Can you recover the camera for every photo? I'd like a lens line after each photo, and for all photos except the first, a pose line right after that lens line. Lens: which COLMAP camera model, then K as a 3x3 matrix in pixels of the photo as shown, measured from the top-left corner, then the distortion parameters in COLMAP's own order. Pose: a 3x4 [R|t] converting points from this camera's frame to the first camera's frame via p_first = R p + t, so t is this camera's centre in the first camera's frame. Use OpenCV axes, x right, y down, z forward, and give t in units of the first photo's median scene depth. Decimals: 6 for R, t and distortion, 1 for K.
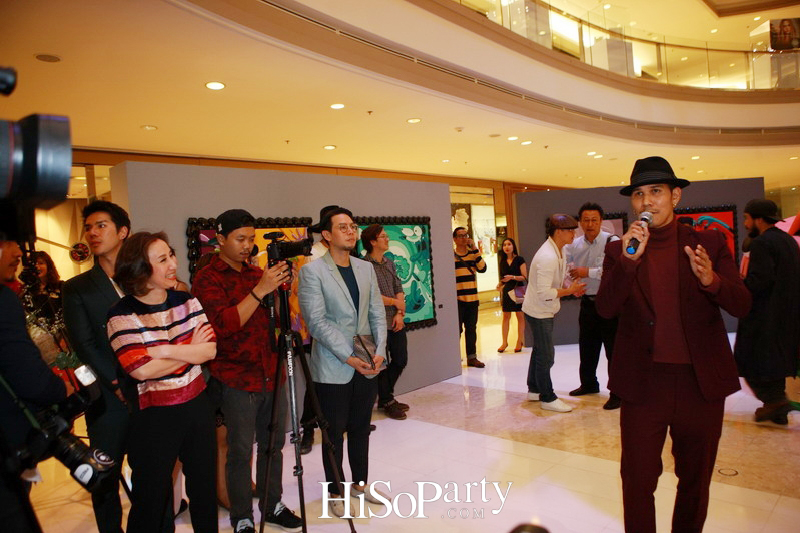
lens RADIAL K [[561.4, 0, 400.8], [0, 561.4, 271.3], [0, 0, 1]] dist [-0.119653, 0.090585]
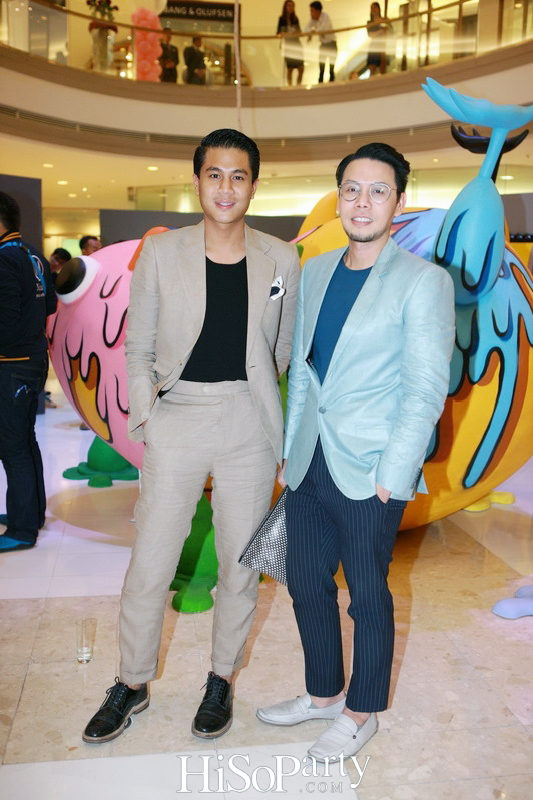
lens RADIAL K [[834.7, 0, 266.5], [0, 834.7, 400.0], [0, 0, 1]] dist [-0.187627, 0.459860]
pose [[0.592871, -0.040377, 0.804285, 0.035234], [-0.040530, 0.995980, 0.079877, -0.001287], [-0.804277, -0.079955, 0.588851, 0.209770]]
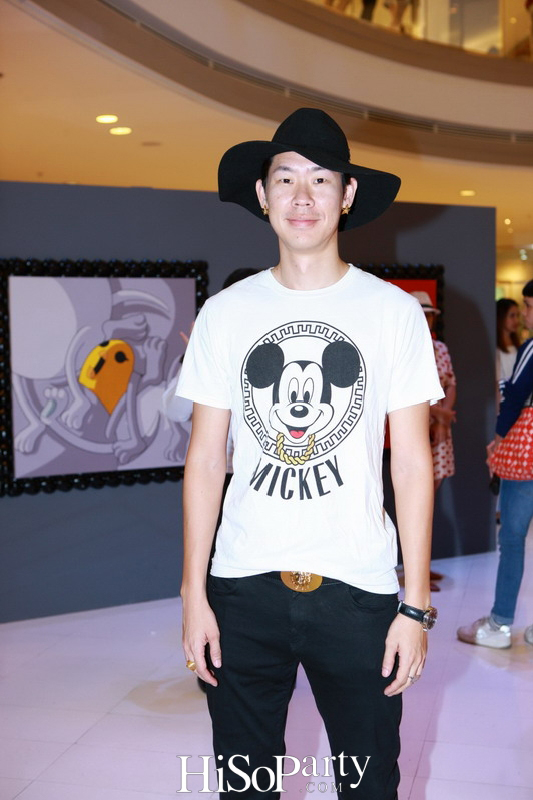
lens RADIAL K [[1034.9, 0, 266.5], [0, 1034.9, 400.0], [0, 0, 1]] dist [-0.004939, 0.002403]
pose [[0.867105, 0.021877, 0.497644, 0.104133], [-0.033377, 0.999342, 0.014224, -0.026205], [-0.497005, -0.028943, 0.867265, 0.401496]]
